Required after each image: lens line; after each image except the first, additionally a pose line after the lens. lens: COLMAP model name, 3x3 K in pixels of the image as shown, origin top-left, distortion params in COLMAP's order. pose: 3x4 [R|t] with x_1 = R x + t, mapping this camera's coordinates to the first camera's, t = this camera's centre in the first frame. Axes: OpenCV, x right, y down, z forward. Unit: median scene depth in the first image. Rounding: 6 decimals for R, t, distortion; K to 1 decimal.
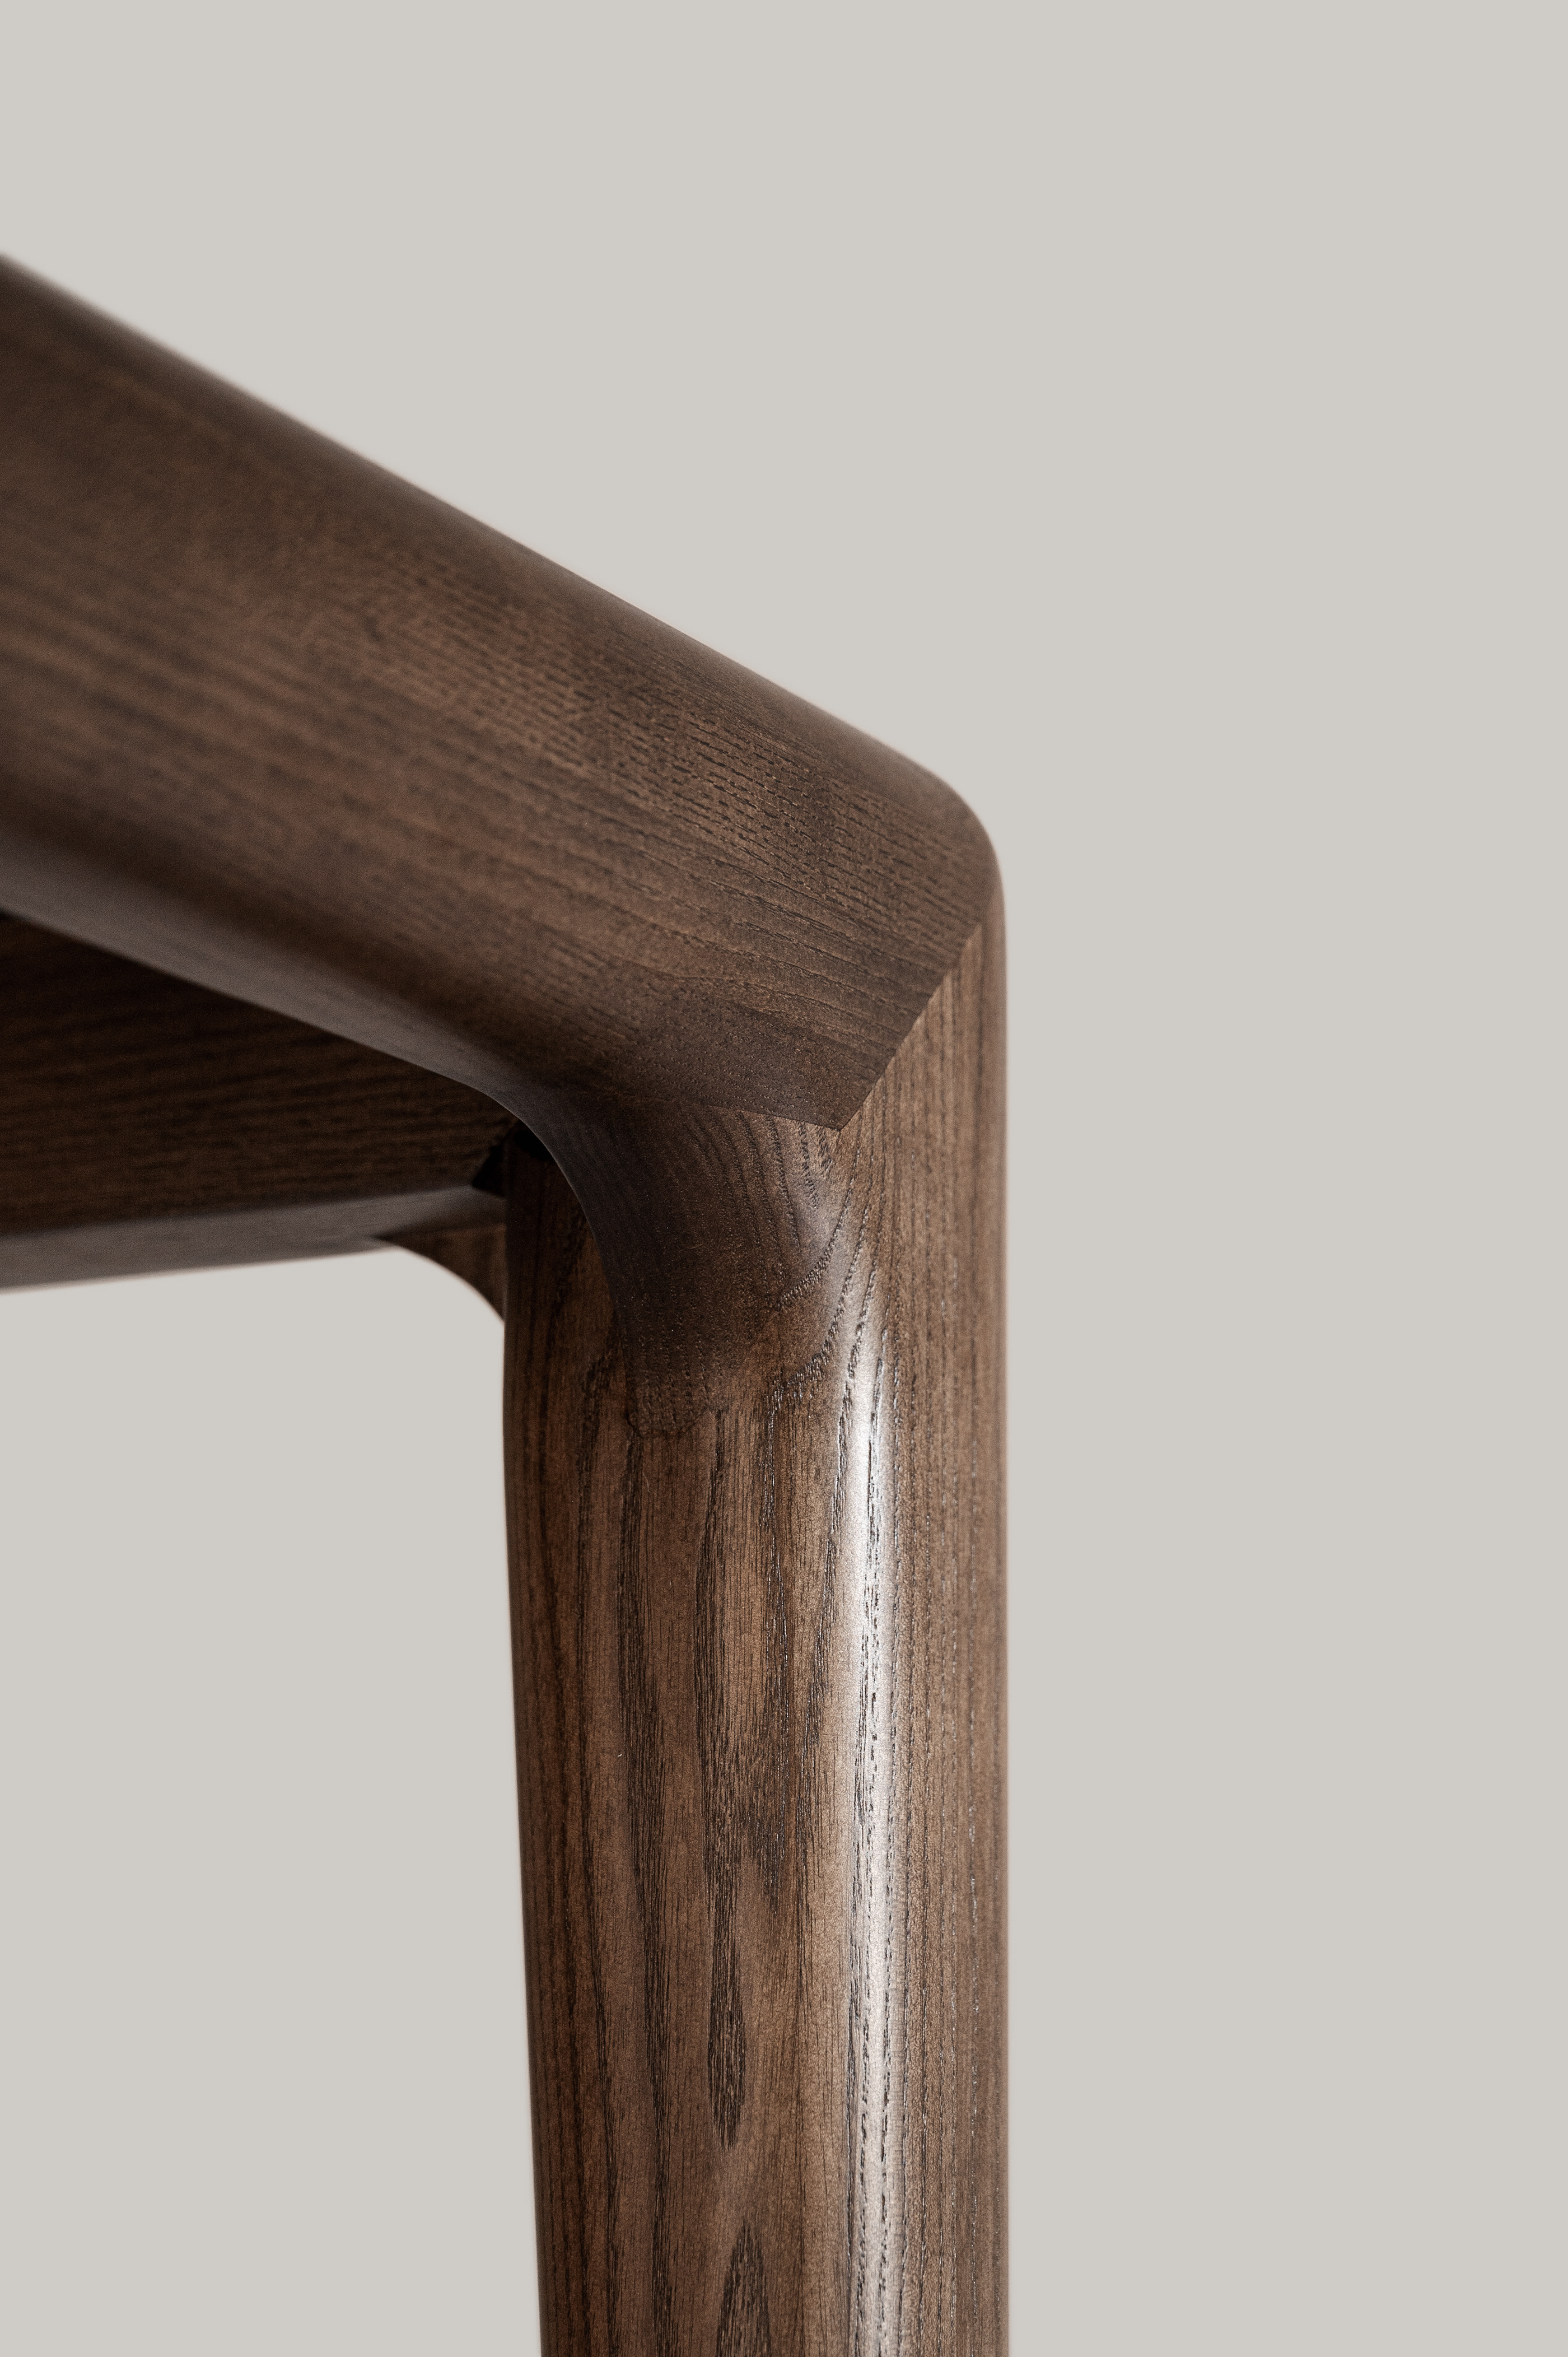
lens RADIAL K [[4704.7, 0, 795.0], [0, 4704.7, 1190.1], [0, 0, 1]] dist [-0.041548, 0.000000]
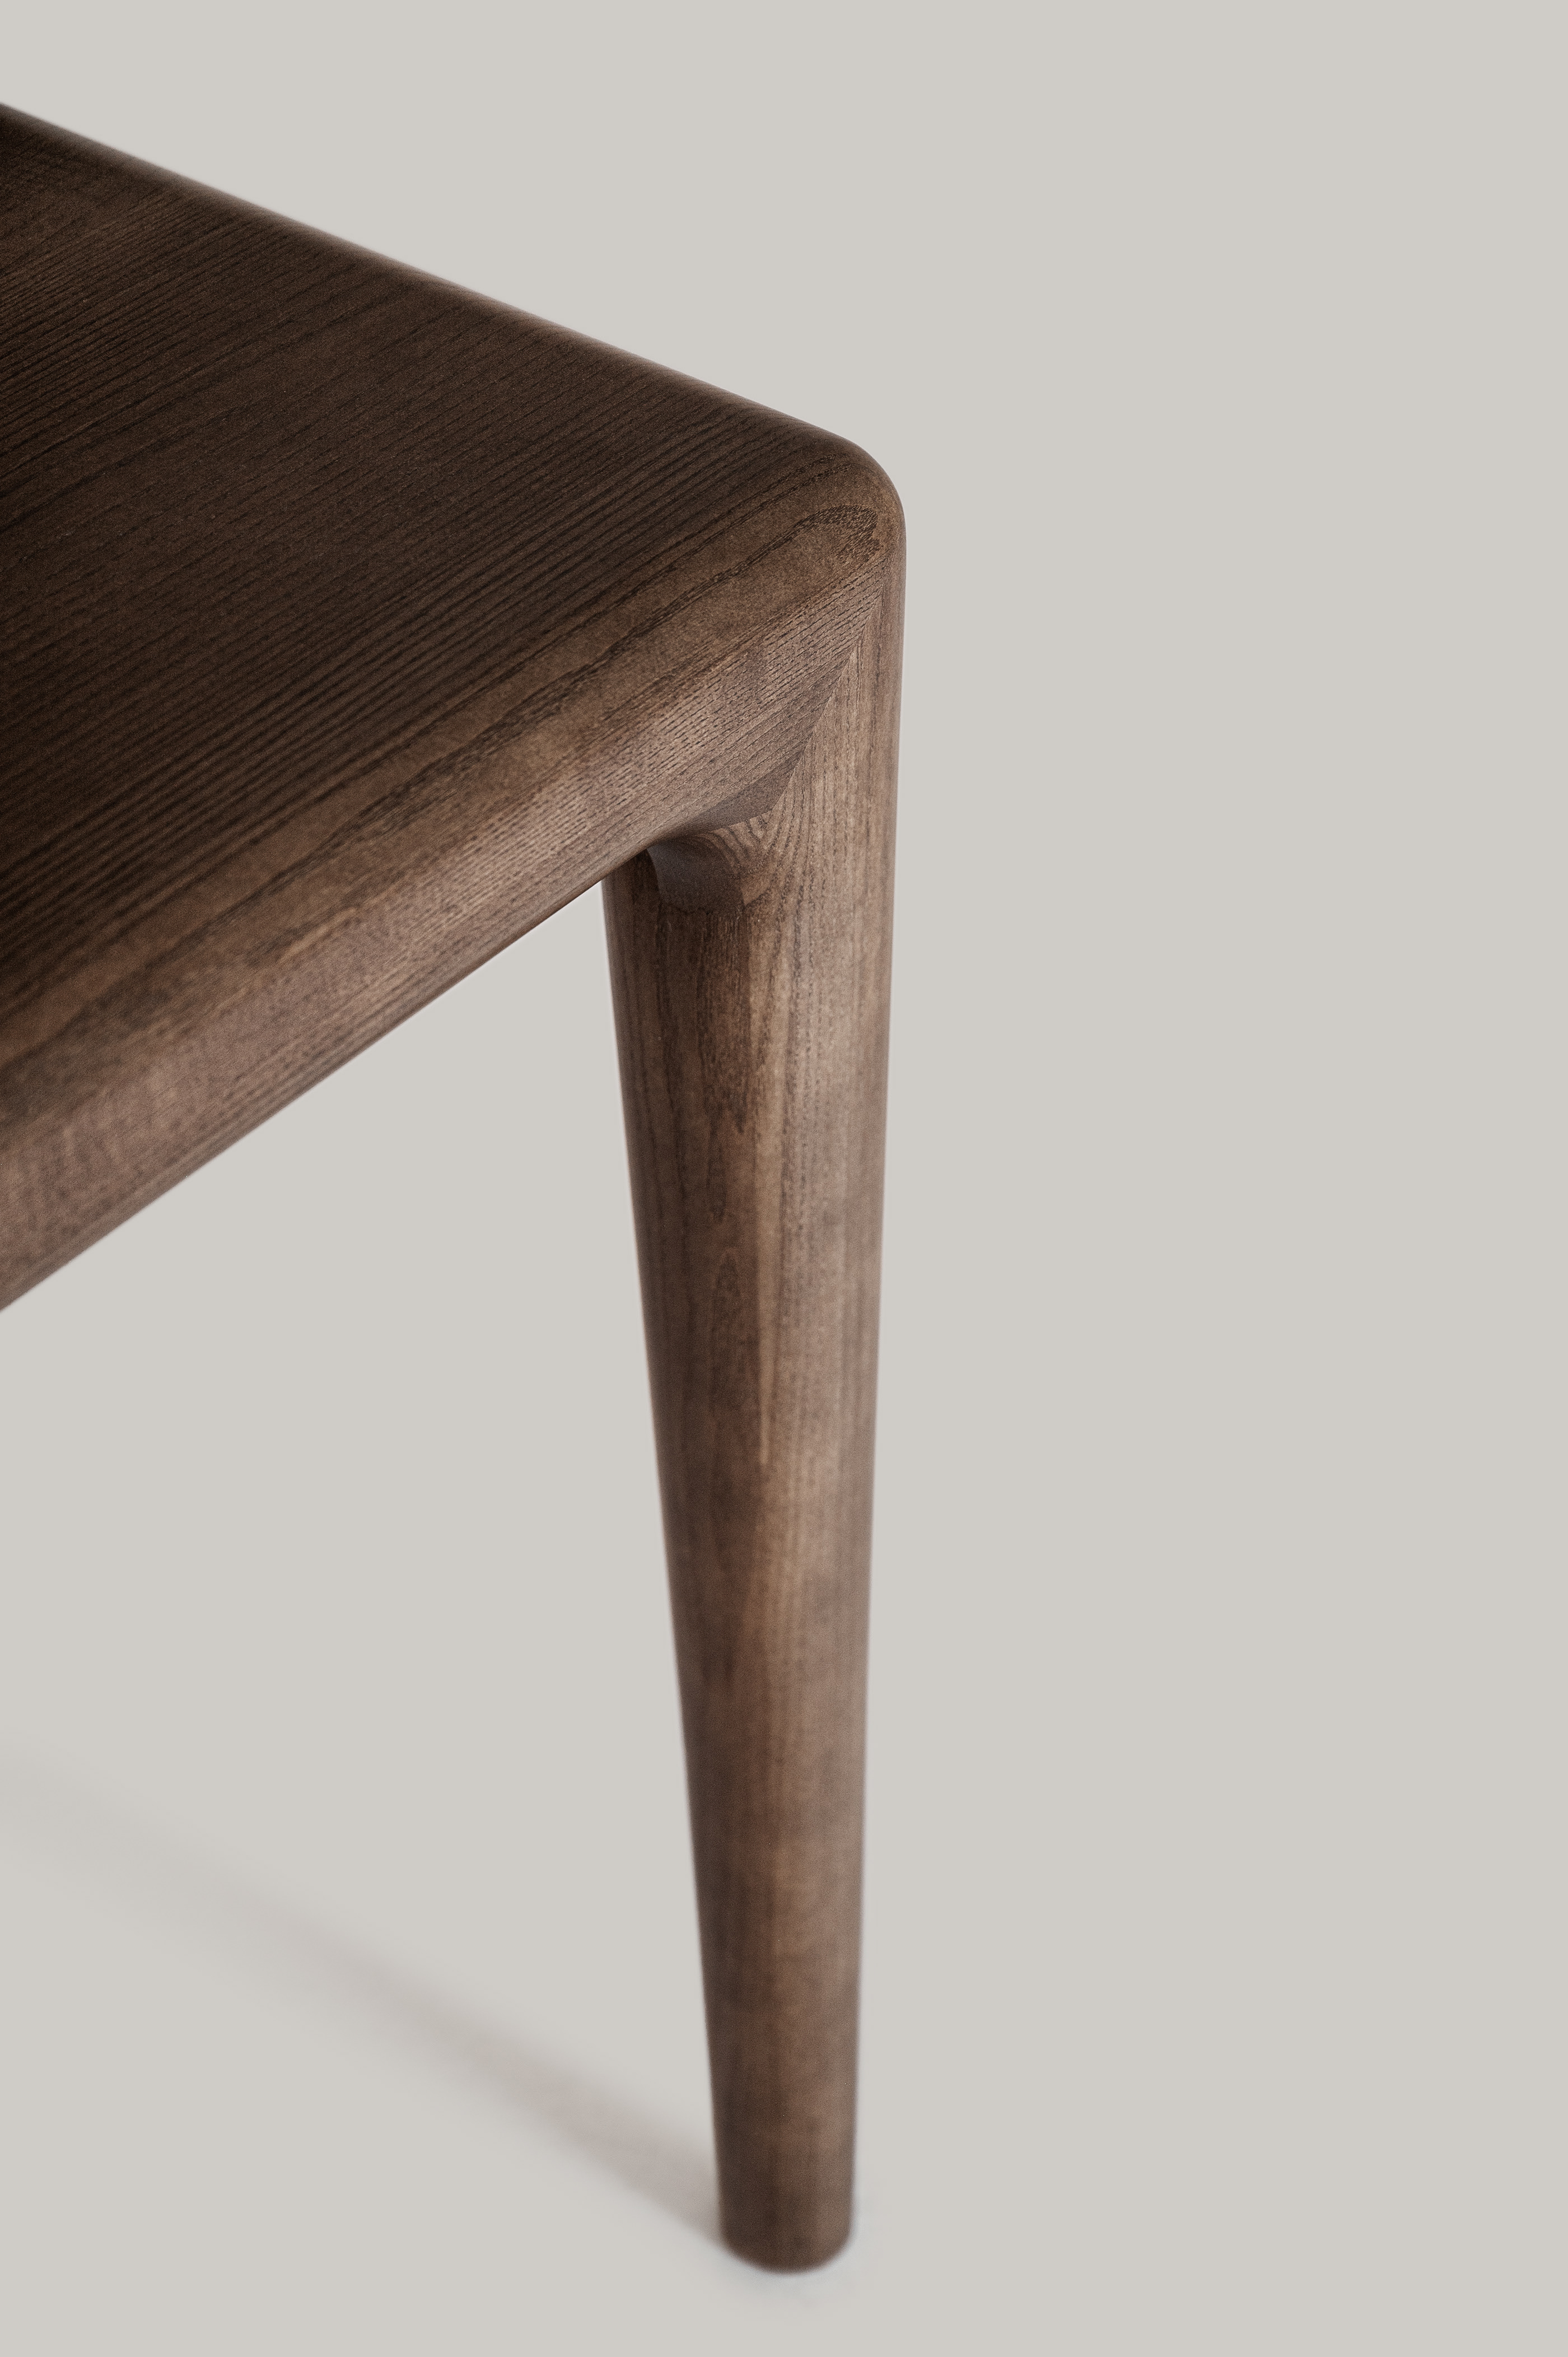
lens RADIAL K [[4704.7, 0, 783.1], [0, 4704.7, 1175.5], [0, 0, 1]] dist [-0.041548, 0.000000]
pose [[0.992188, 0.080581, -0.095233, 0.186768], [0.022570, 0.634837, 0.772316, -1.244756], [0.122691, -0.768433, 0.628059, -0.163579]]
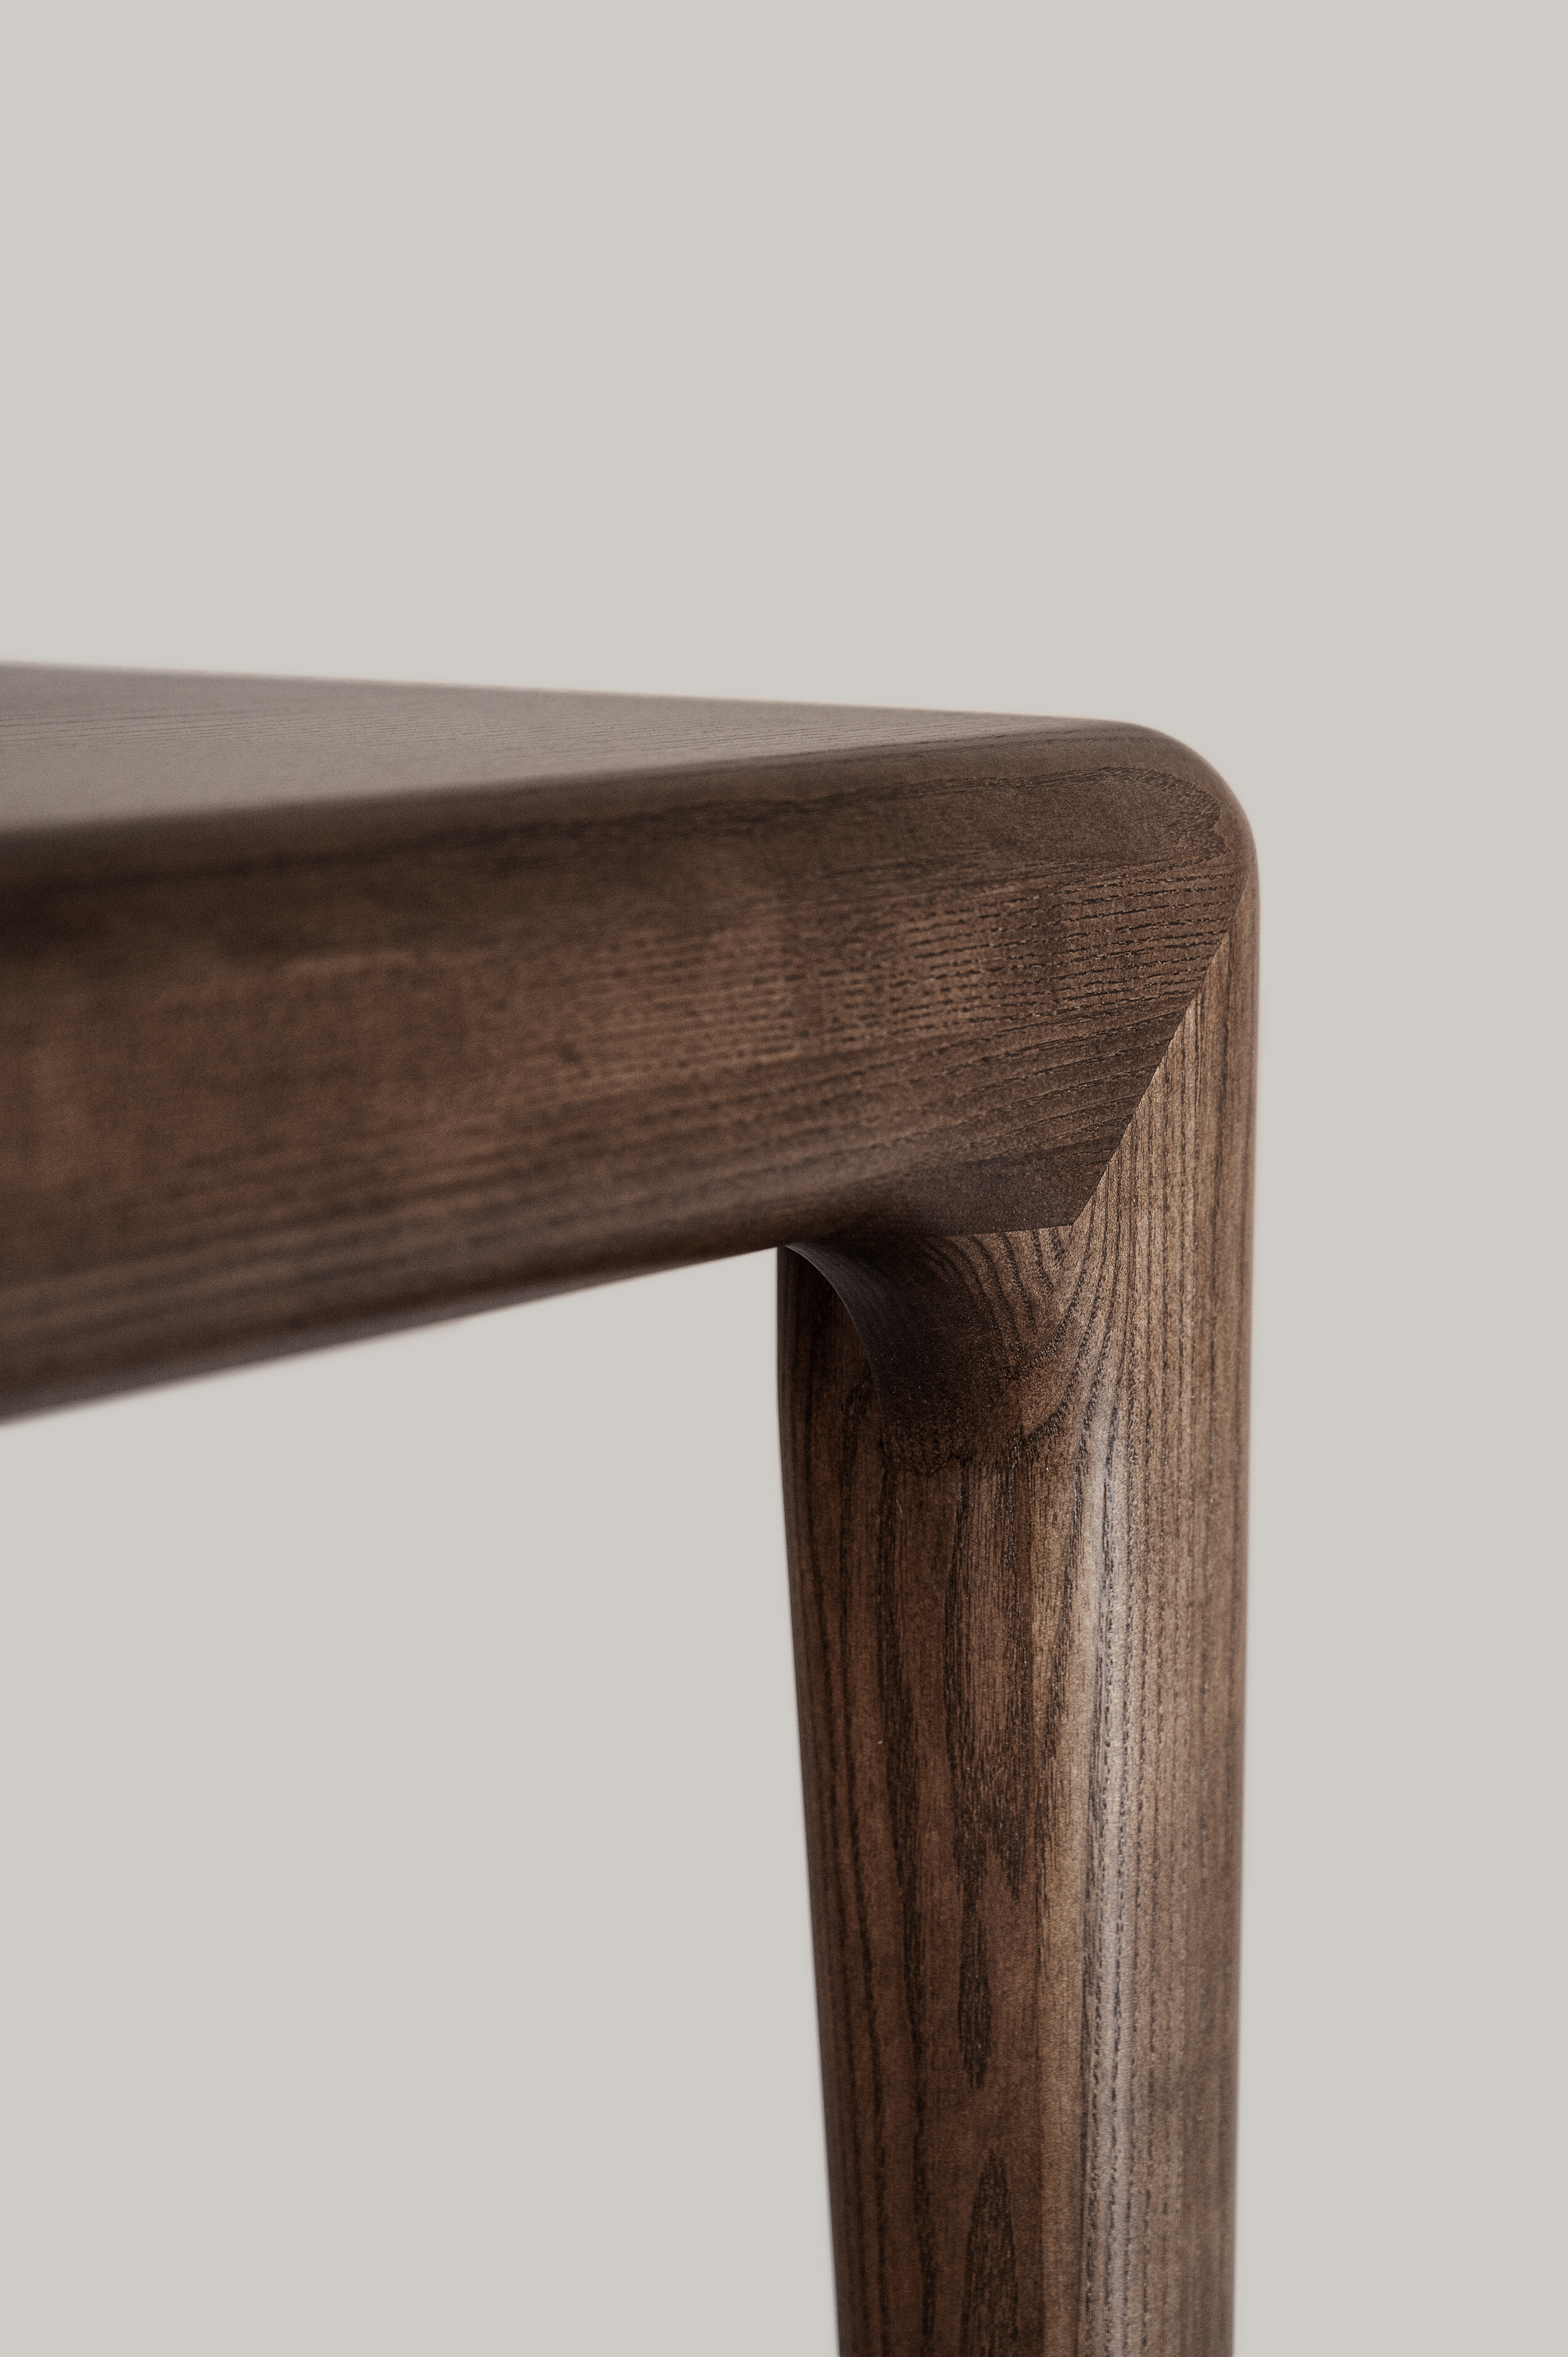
lens RADIAL K [[4704.7, 0, 778.2], [0, 4704.7, 1178.5], [0, 0, 1]] dist [-0.041548, 0.000000]
pose [[0.992353, 0.012406, -0.122807, 0.073995], [0.033008, 0.932029, 0.360878, -0.407709], [0.118937, -0.362172, 0.924492, 0.022370]]
